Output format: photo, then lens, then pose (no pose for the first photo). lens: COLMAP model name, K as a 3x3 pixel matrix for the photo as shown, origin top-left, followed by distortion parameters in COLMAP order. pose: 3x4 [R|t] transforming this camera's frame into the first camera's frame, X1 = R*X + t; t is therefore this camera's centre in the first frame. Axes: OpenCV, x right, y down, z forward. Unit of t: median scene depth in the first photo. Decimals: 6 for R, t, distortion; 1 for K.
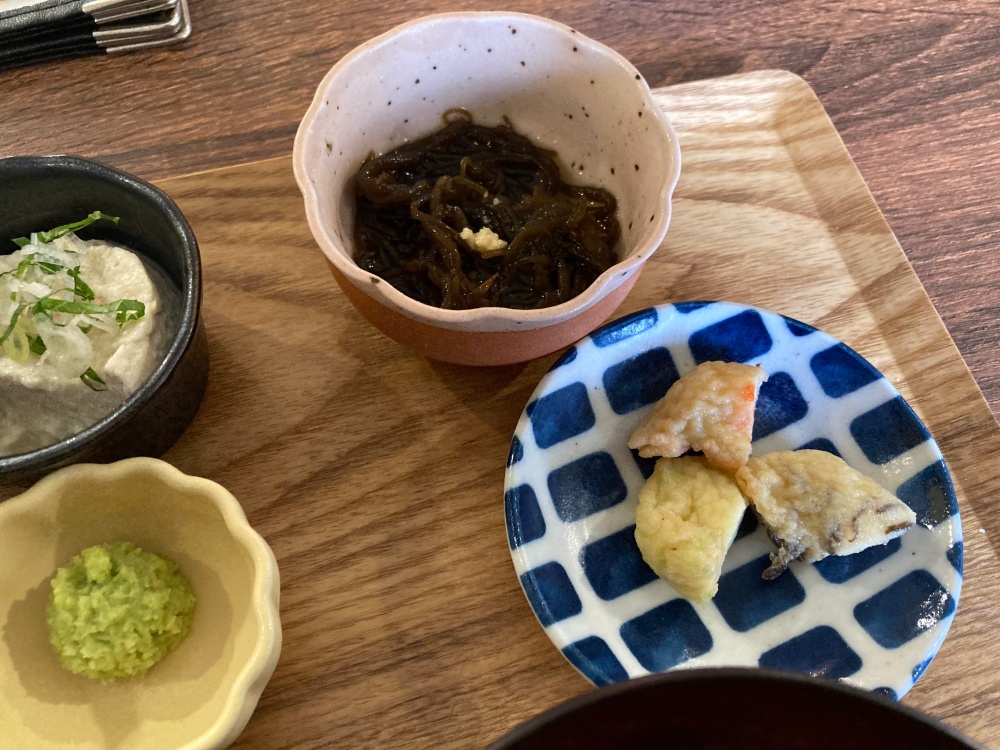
lens RADIAL K [[826.3, 0, 498.1], [0, 826.3, 361.1], [0, 0, 1]] dist [0.002764, 0.005076]
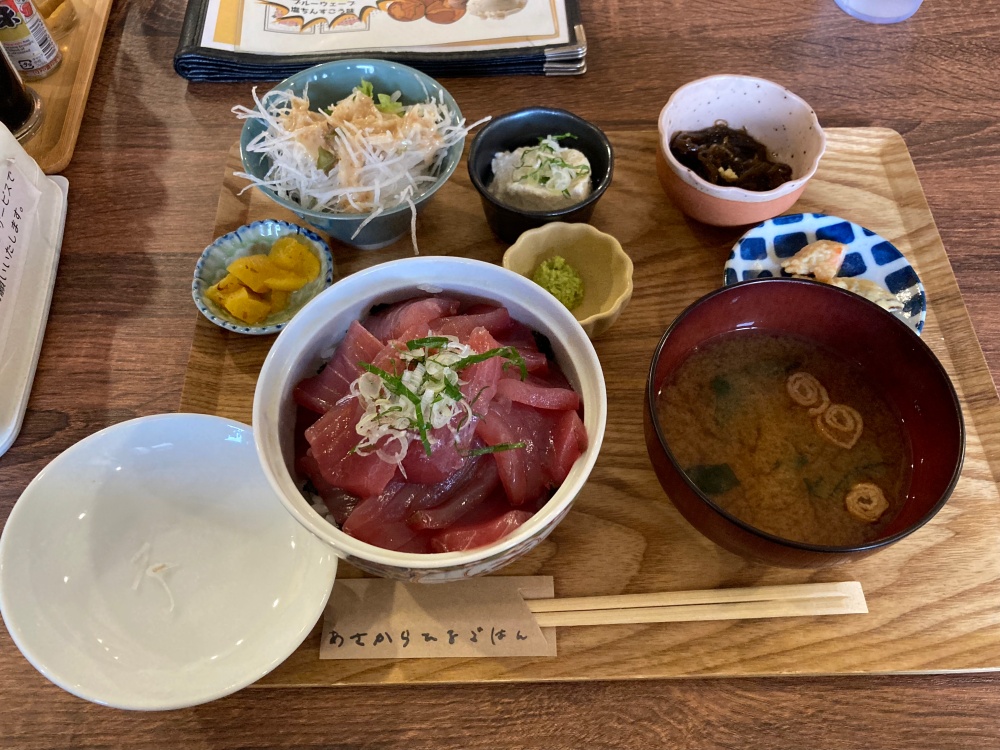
lens RADIAL K [[807.0, 0, 514.1], [0, 807.0, 371.6], [0, 0, 1]] dist [0.027733, -0.001129]
pose [[0.973225, 0.184890, -0.136558, -0.165639], [-0.195728, 0.978112, -0.070622, 0.582634], [0.120512, 0.095459, 0.988112, -1.063643]]
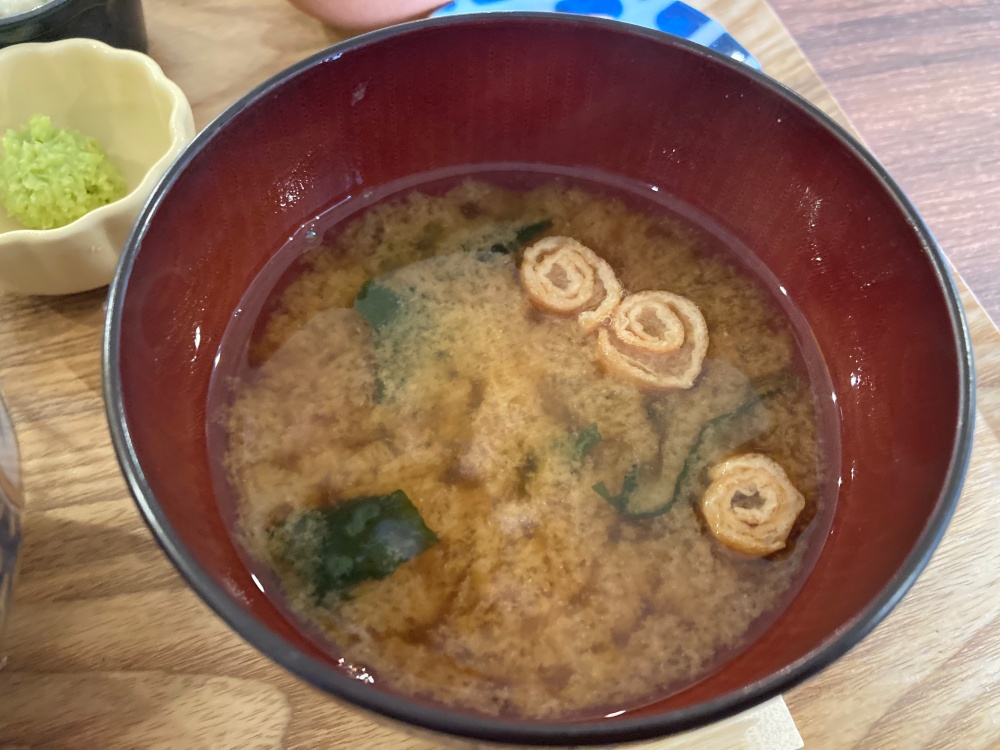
lens RADIAL K [[813.9, 0, 477.2], [0, 813.9, 346.1], [0, 0, 1]] dist [0.027031, 0.000545]
pose [[0.999844, -0.017617, 0.000921, 0.102153], [0.017615, 0.994152, -0.106548, 0.524904], [0.000961, 0.106548, 0.994307, -0.104319]]
